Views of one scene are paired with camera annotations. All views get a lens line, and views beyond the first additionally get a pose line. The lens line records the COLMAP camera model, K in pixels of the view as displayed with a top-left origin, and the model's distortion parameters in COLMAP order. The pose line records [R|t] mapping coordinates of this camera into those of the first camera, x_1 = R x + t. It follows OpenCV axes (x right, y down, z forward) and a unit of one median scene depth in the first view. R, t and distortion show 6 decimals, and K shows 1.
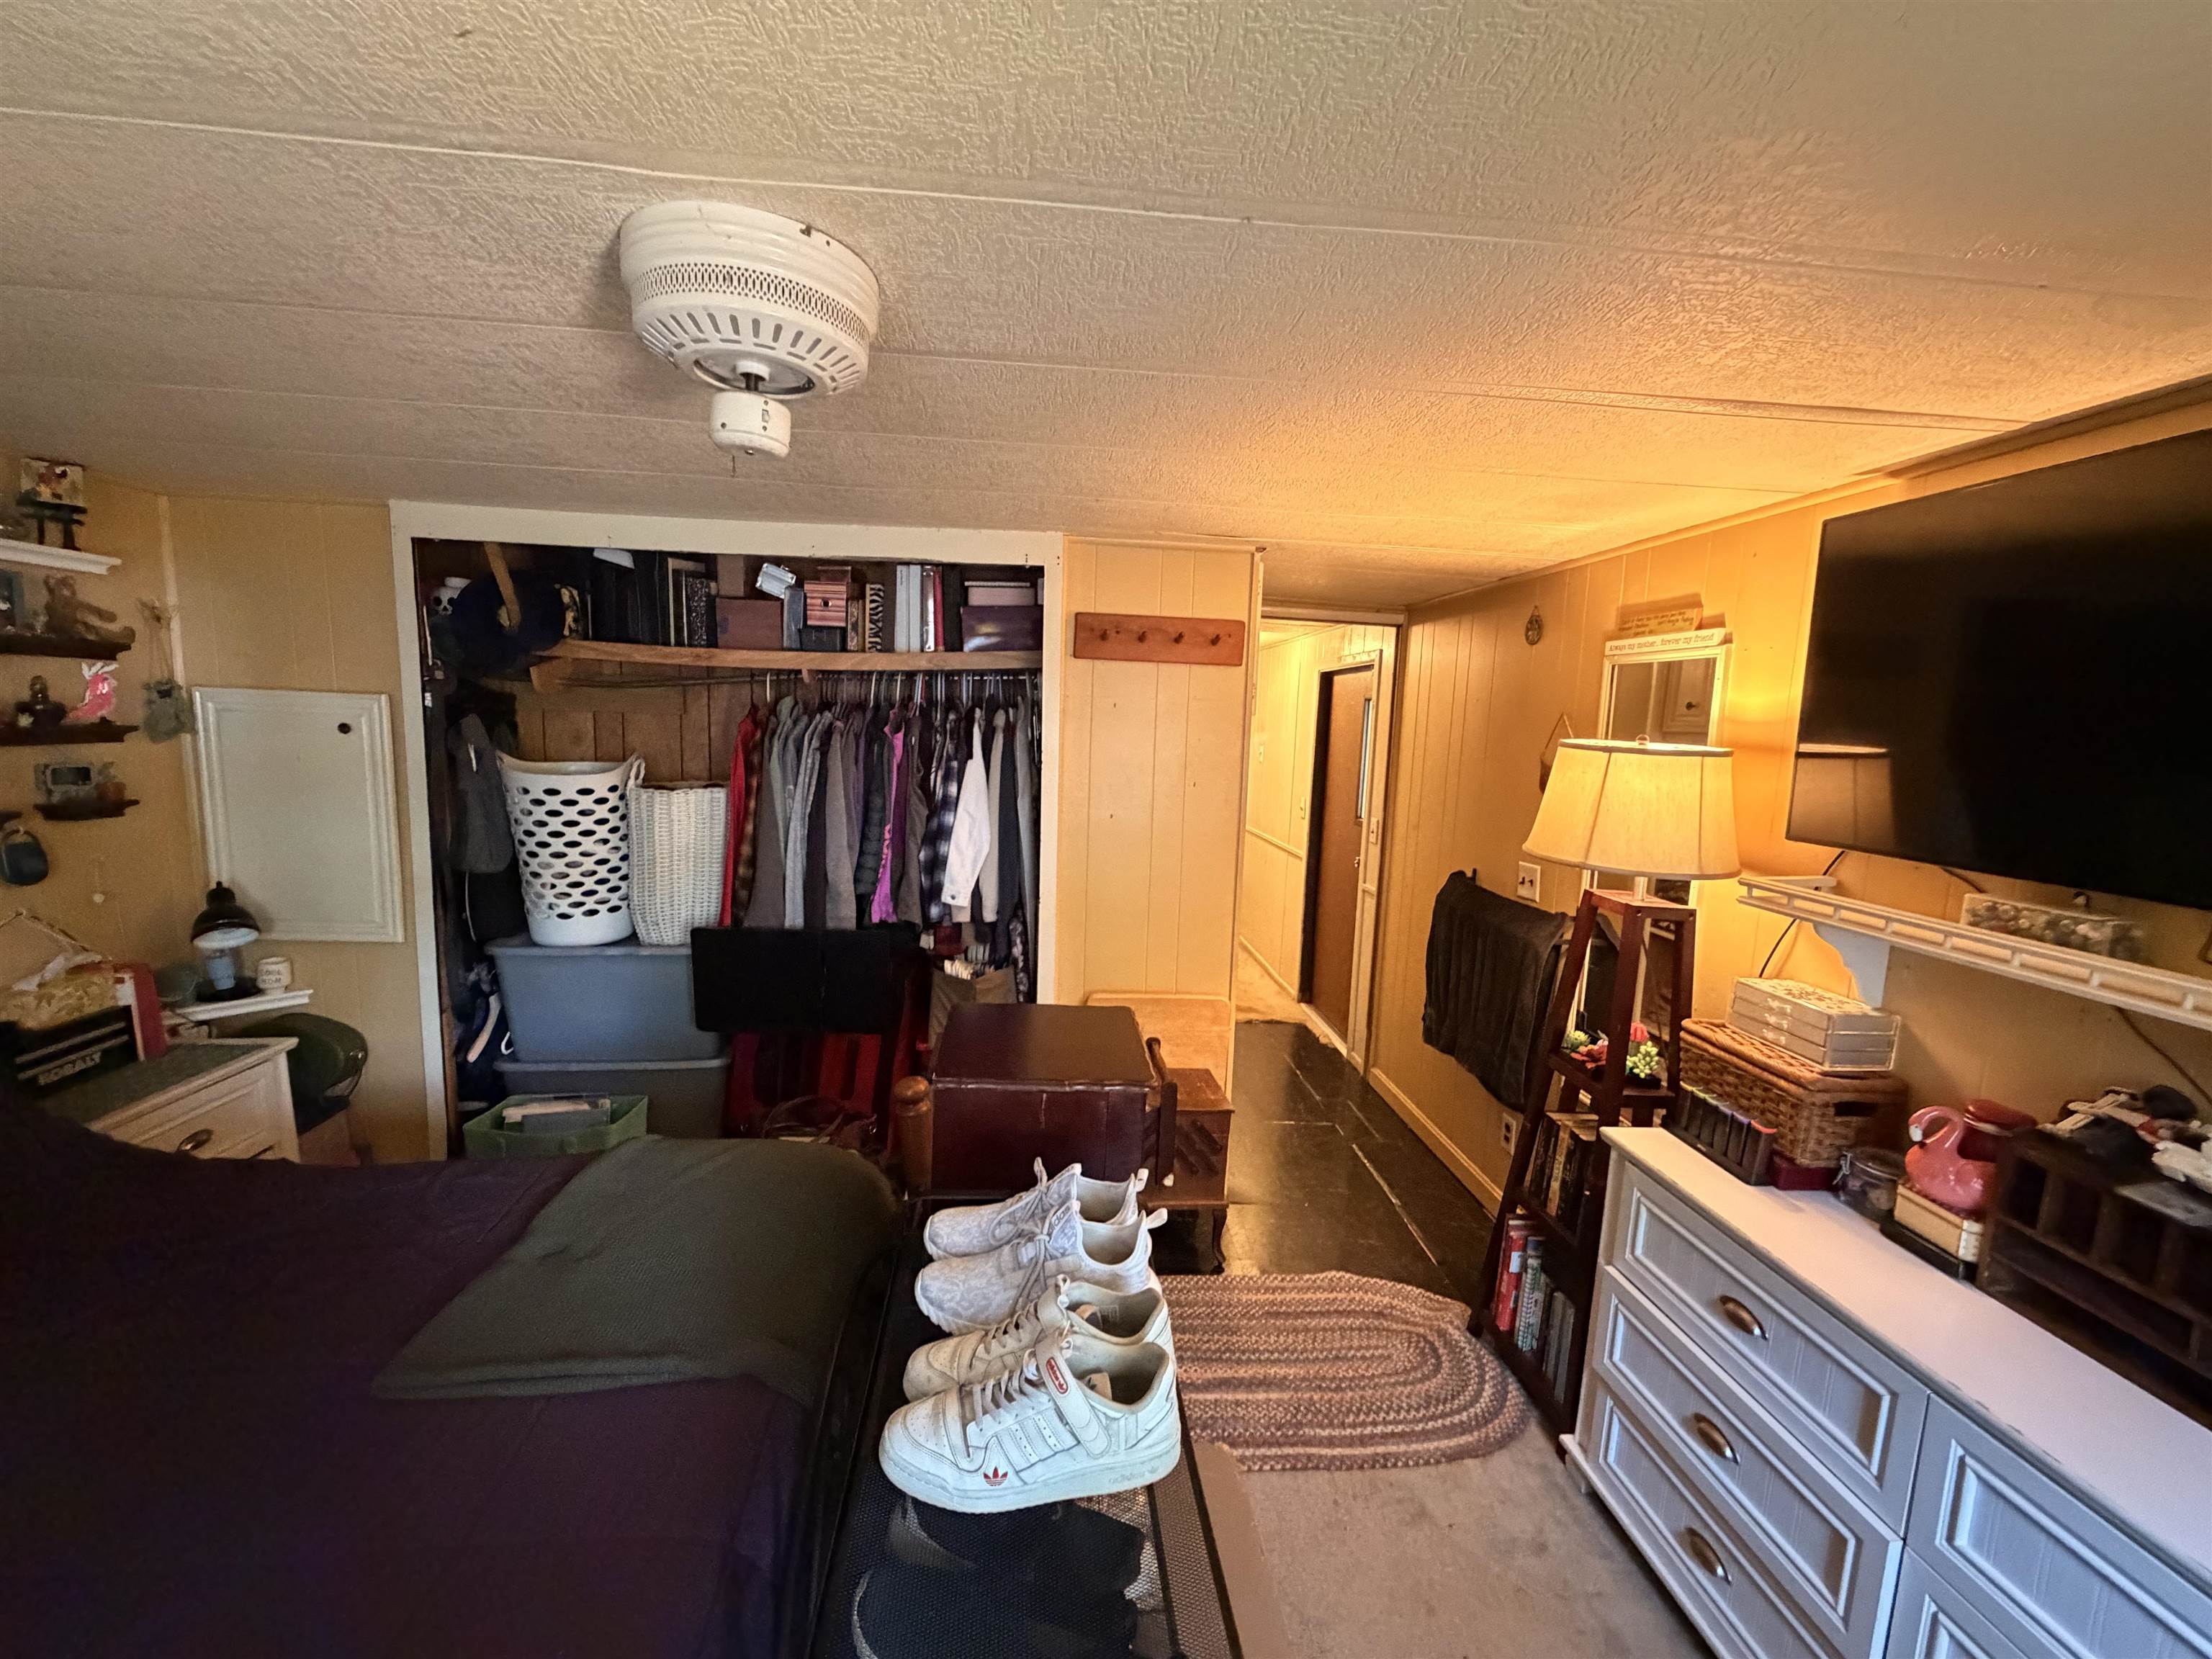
lens RADIAL K [[891.8, 0, 1103.5], [0, 891.8, 833.0], [0, 0, 1]] dist [0.011754, -0.001209]
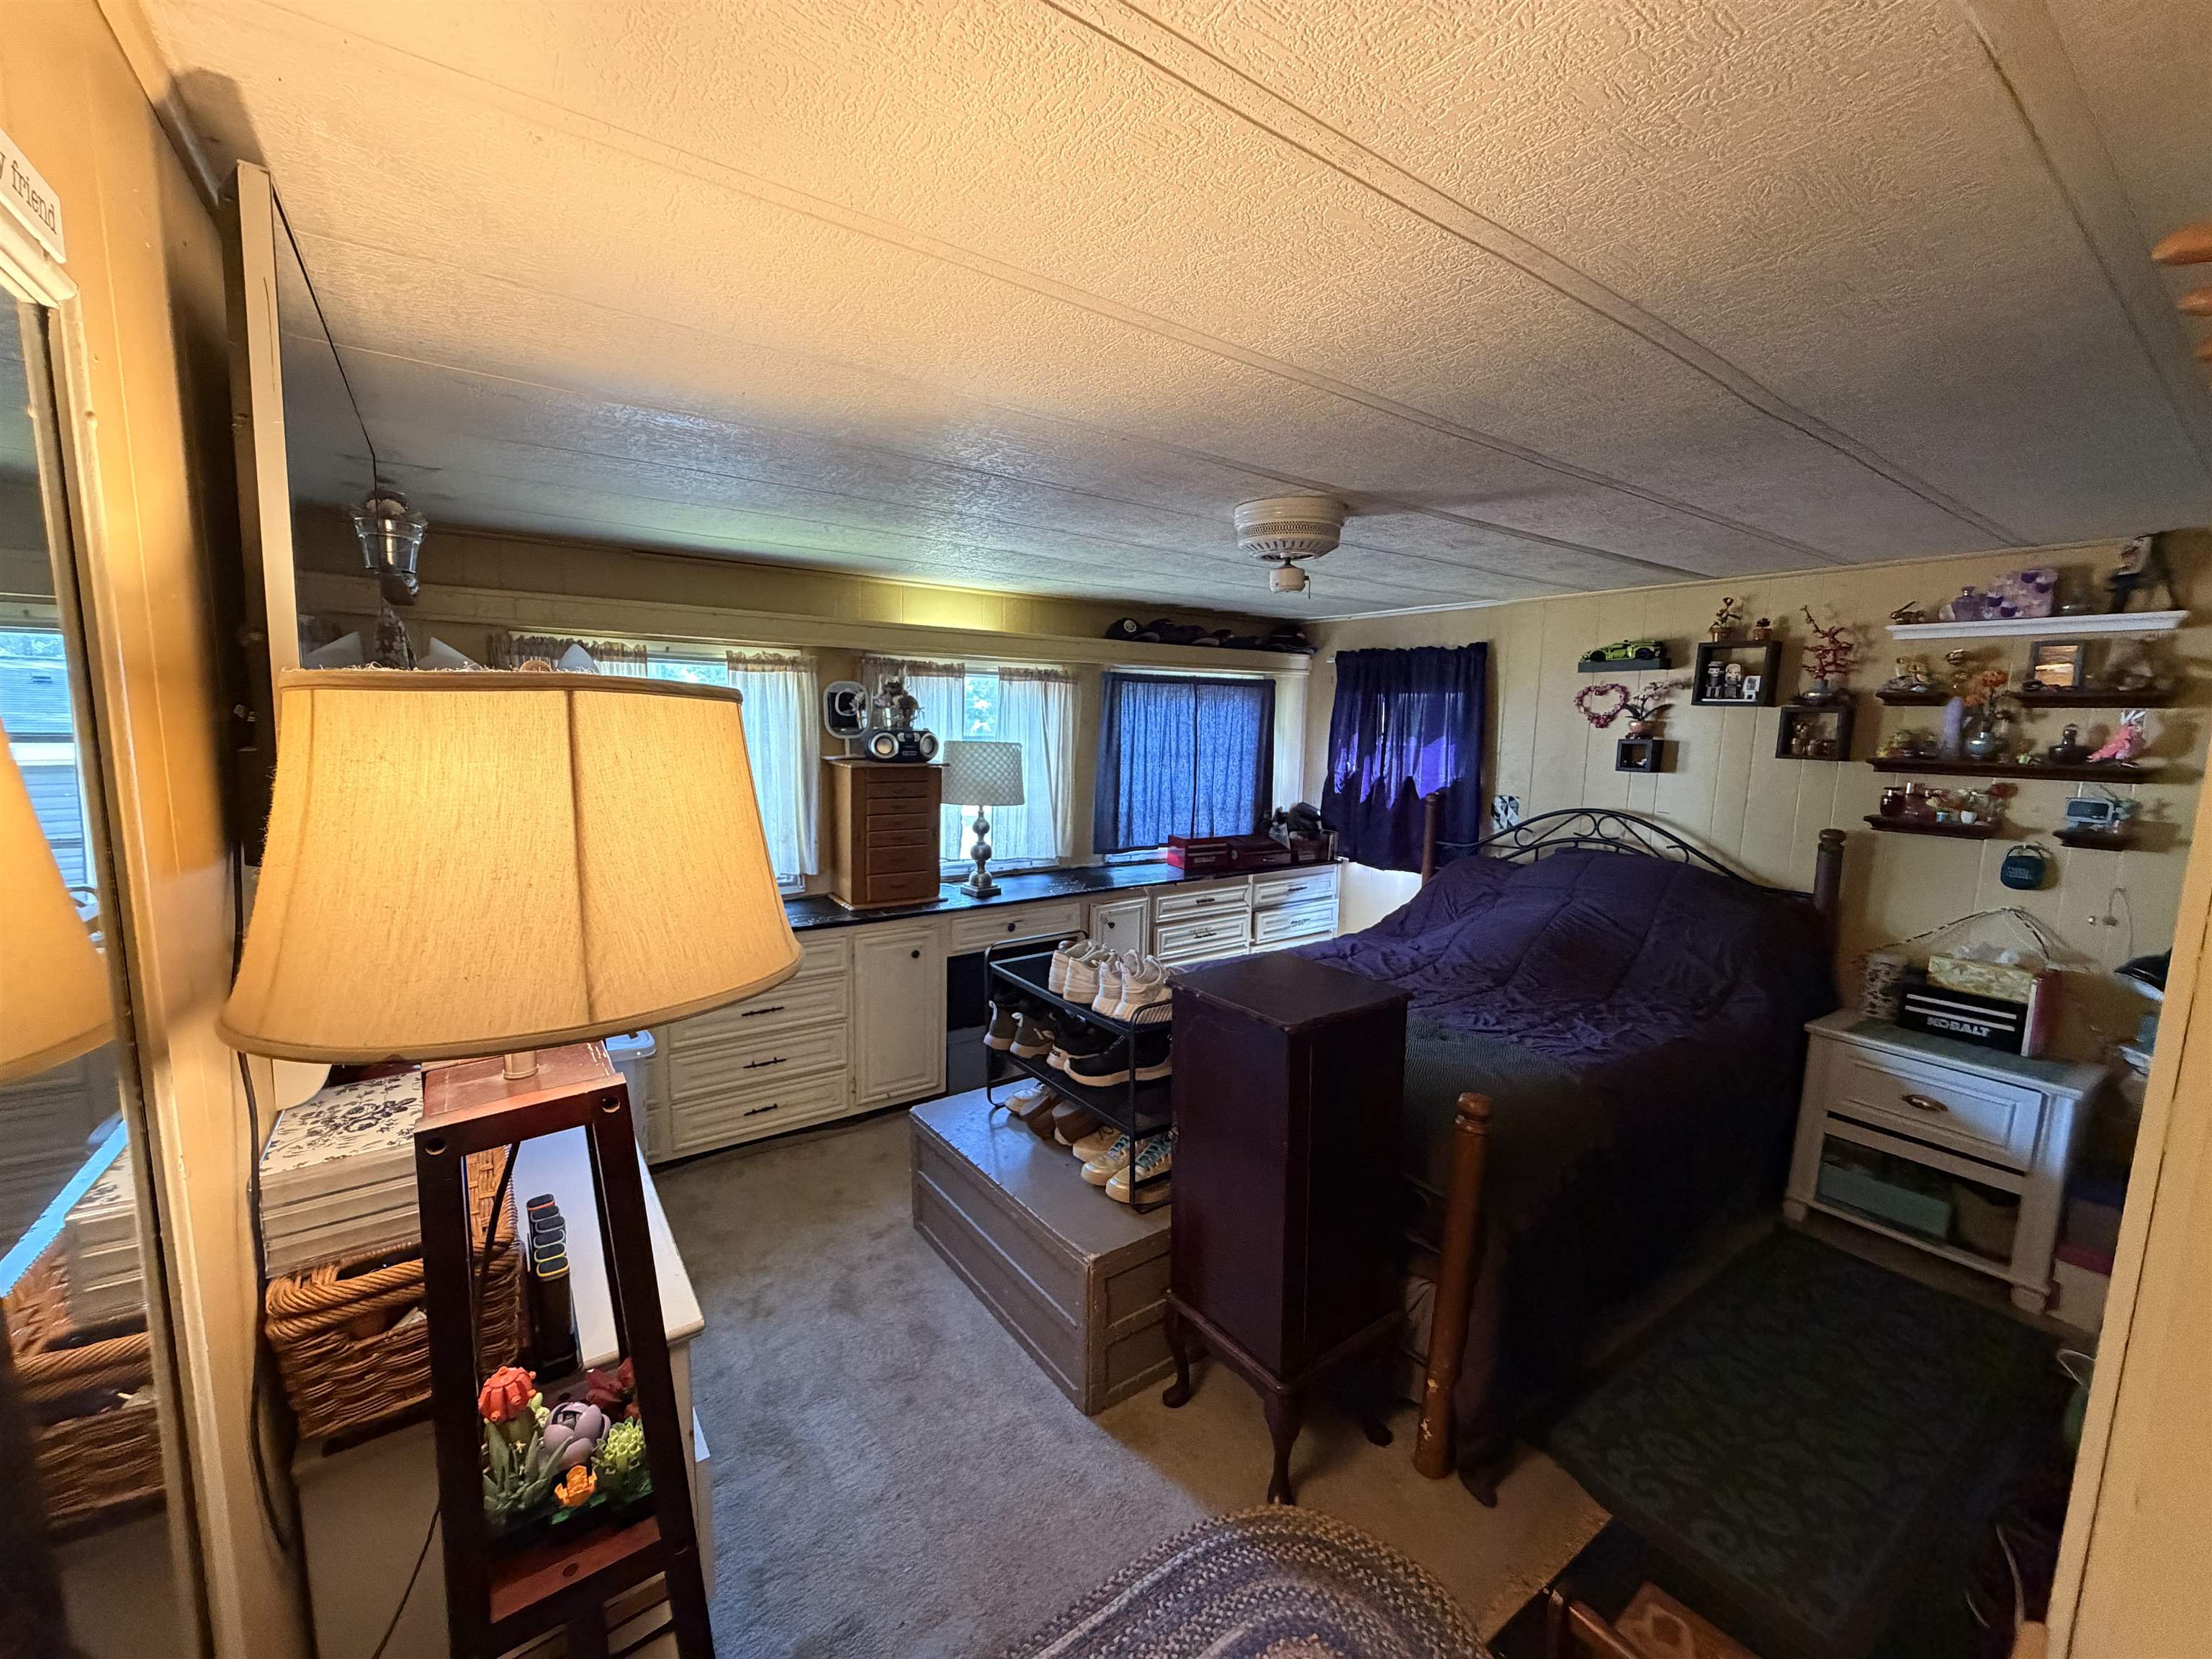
lens RADIAL K [[891.8, 0, 1104.5], [0, 891.8, 833.2], [0, 0, 1]] dist [0.011754, -0.001209]
pose [[-0.858962, 0.017734, -0.511731, 0.261891], [-0.107955, 0.970663, 0.214846, -0.071705], [0.500529, 0.239789, -0.831849, 0.654969]]
